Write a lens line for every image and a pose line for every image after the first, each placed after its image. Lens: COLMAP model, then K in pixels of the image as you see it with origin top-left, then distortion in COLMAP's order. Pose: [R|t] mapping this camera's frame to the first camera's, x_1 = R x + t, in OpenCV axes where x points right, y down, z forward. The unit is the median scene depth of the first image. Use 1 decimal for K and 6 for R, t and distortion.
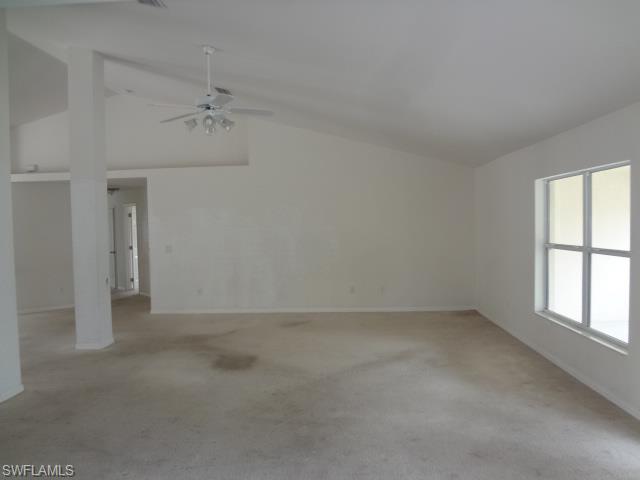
lens RADIAL K [[467.1, 0, 320.0], [0, 467.1, 240.0], [0, 0, 1]] dist [-0.069404, -0.000349]
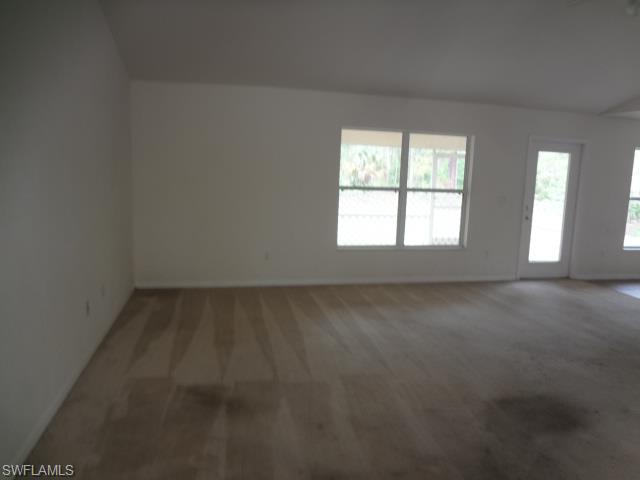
lens RADIAL K [[467.1, 0, 320.0], [0, 467.1, 240.0], [0, 0, 1]] dist [-0.069404, -0.000349]
pose [[-0.233447, -0.139791, 0.962269, -0.708709], [-0.000526, 0.989630, 0.143639, -0.029453], [-0.972369, 0.033026, -0.231100, 1.563071]]
